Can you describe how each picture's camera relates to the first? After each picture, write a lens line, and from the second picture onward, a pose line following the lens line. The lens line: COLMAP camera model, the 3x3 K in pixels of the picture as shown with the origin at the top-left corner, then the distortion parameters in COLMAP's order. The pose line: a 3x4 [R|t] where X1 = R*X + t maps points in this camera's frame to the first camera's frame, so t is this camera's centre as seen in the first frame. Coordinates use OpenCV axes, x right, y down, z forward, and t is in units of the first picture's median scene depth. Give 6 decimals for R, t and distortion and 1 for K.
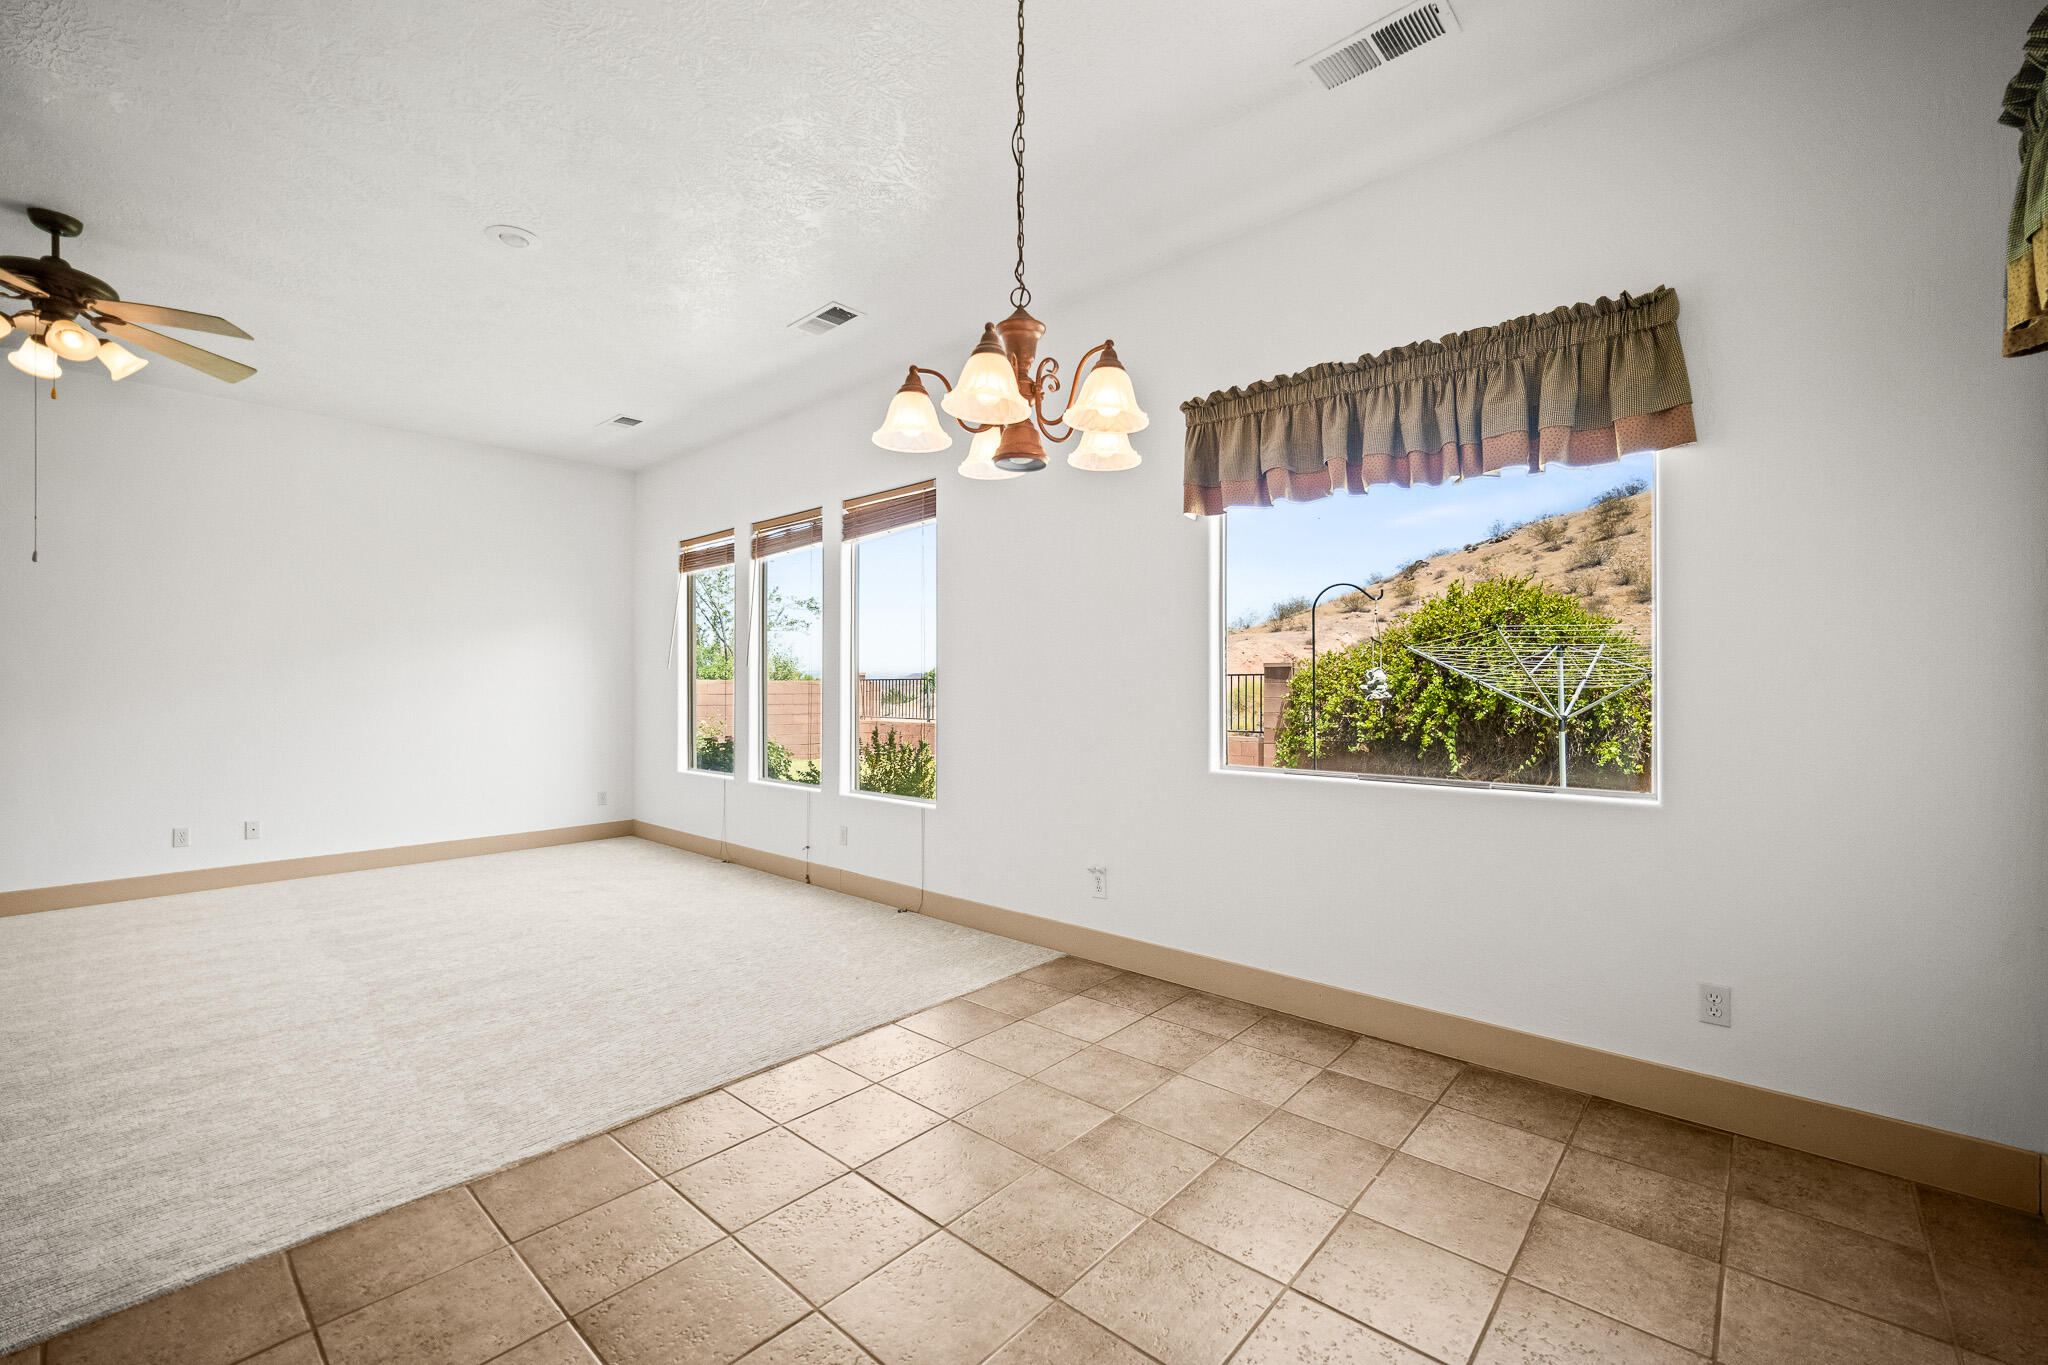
lens RADIAL K [[841.1, 0, 1040.4], [0, 841.1, 690.4], [0, 0, 1]] dist [-0.003787, -0.000313]
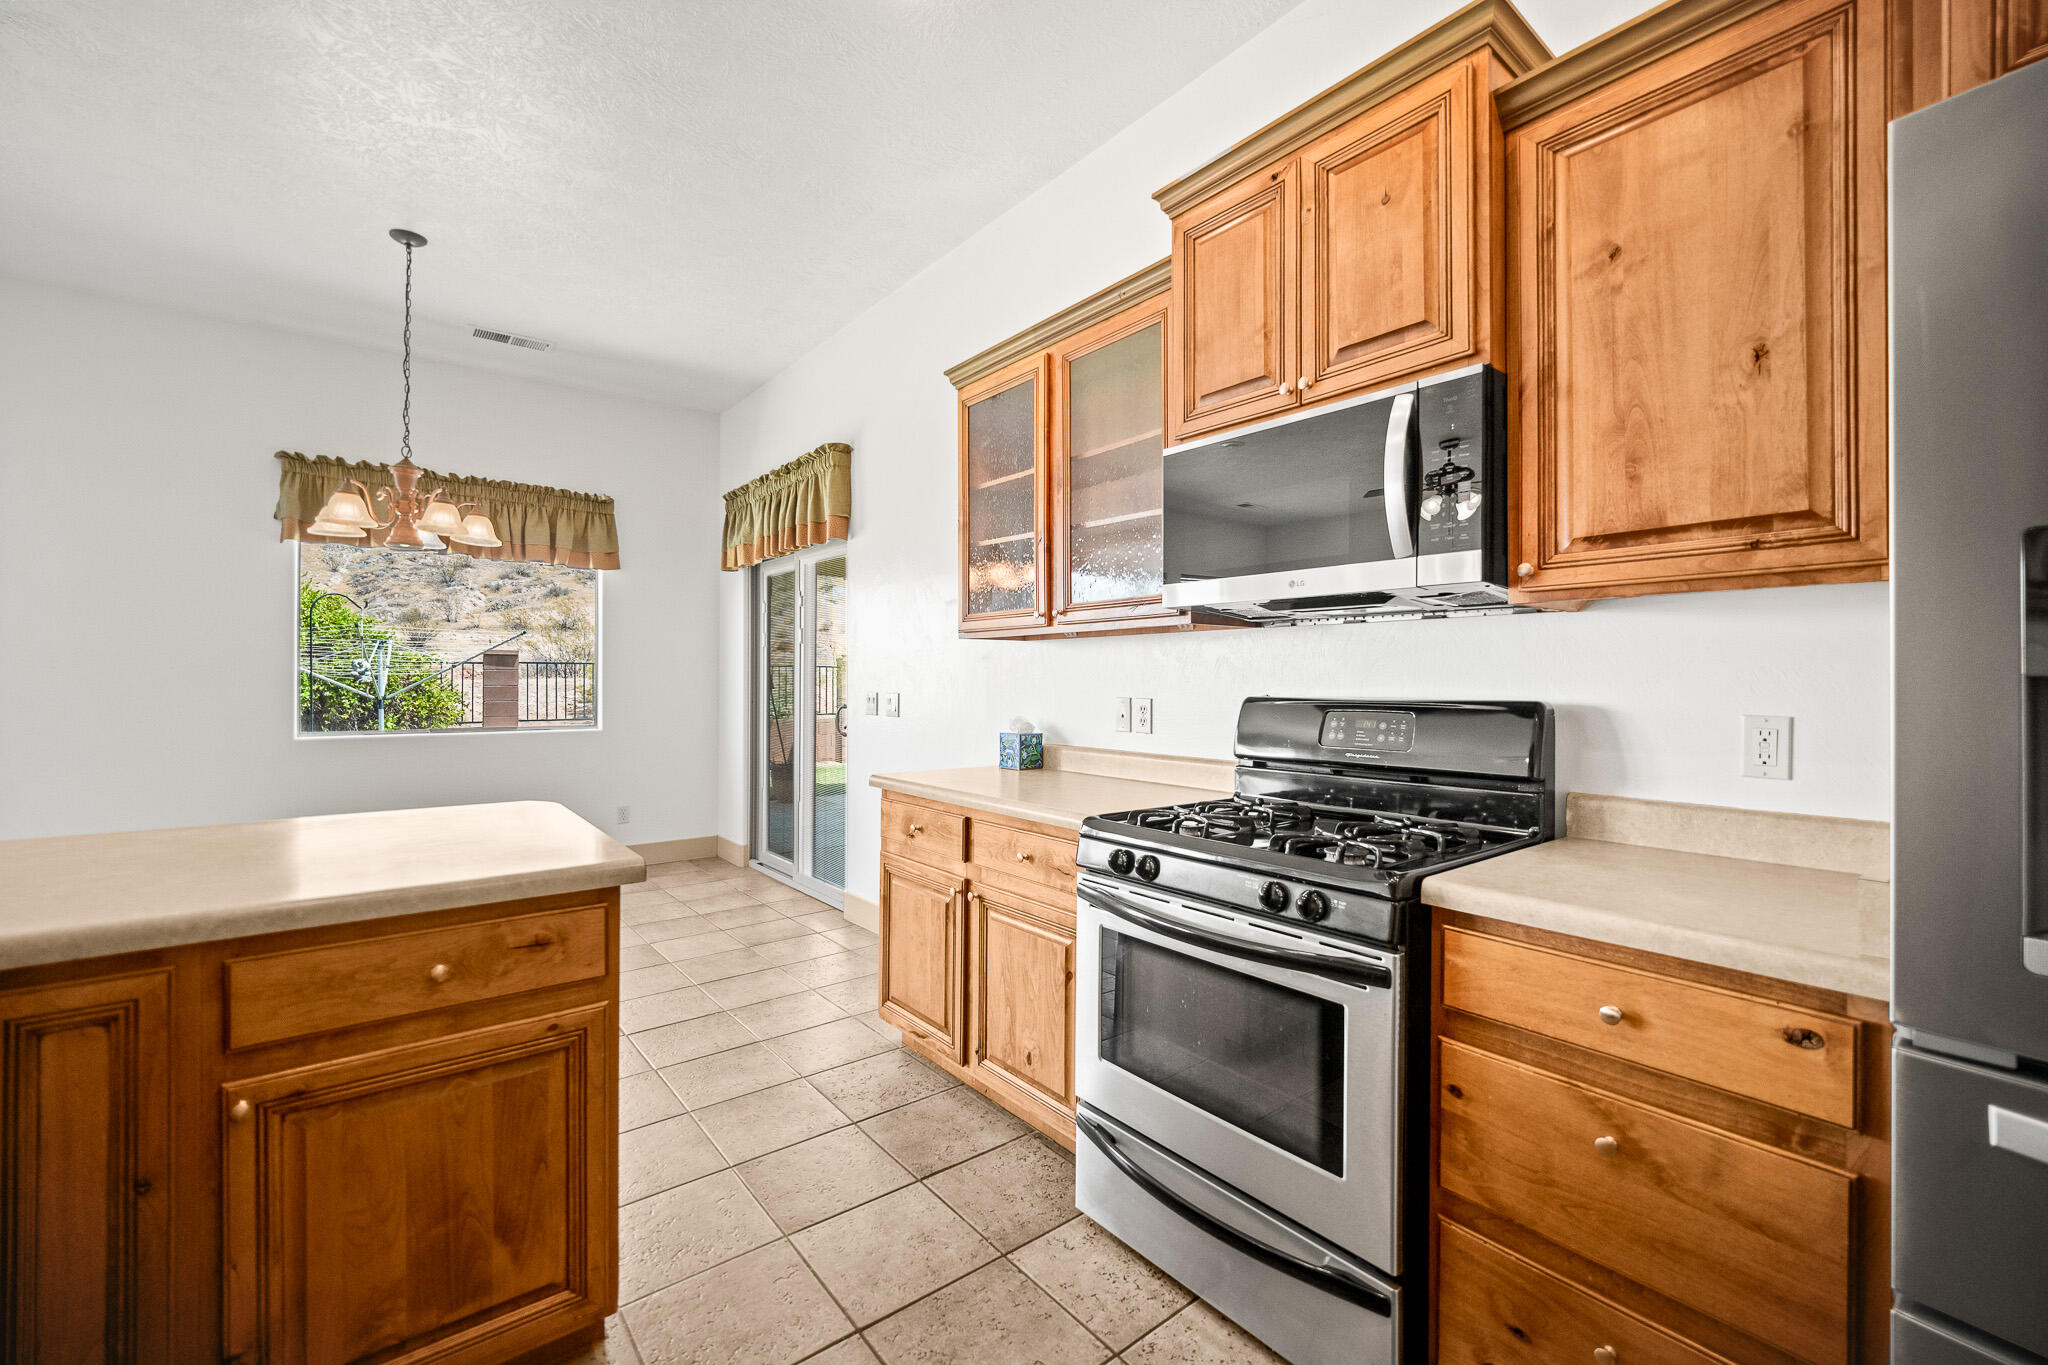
lens RADIAL K [[841.1, 0, 1027.9], [0, 841.1, 680.8], [0, 0, 1]] dist [-0.003787, -0.000313]
pose [[0.168469, -0.001430, 0.985706, -0.818903], [-0.002938, 0.999994, 0.001953, 0.000462], [-0.985703, -0.003225, 0.168463, -0.306356]]
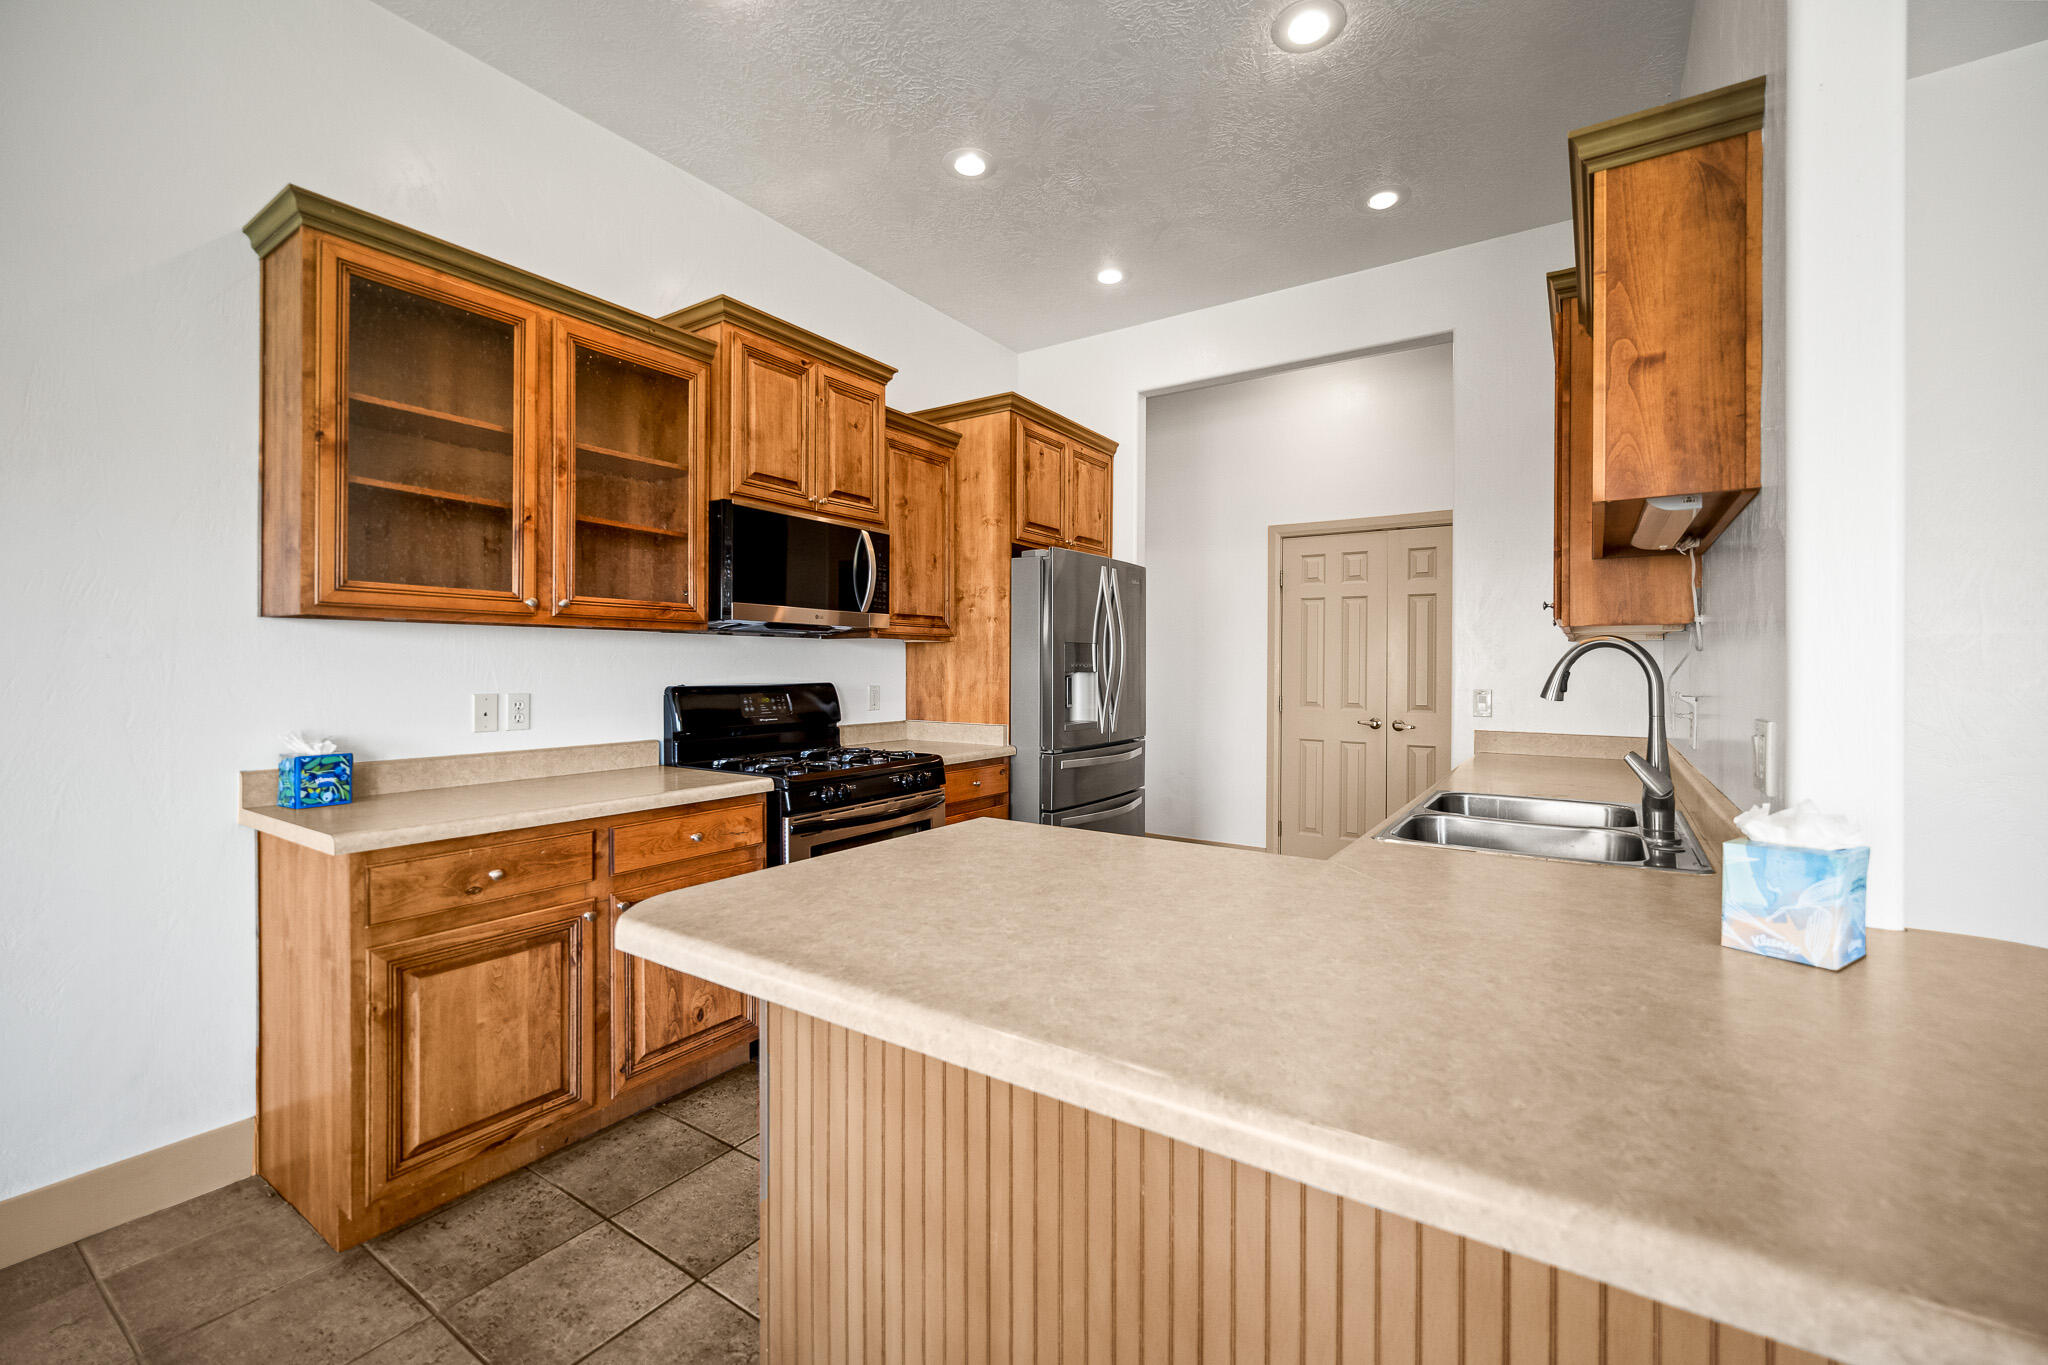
lens RADIAL K [[841.1, 0, 1023.7], [0, 841.1, 669.4], [0, 0, 1]] dist [-0.003787, -0.000313]
pose [[-0.990512, -0.003189, -0.137392, -0.402759], [-0.003895, 0.999981, 0.004871, -0.007153], [0.137374, 0.005360, -0.990505, 0.467307]]
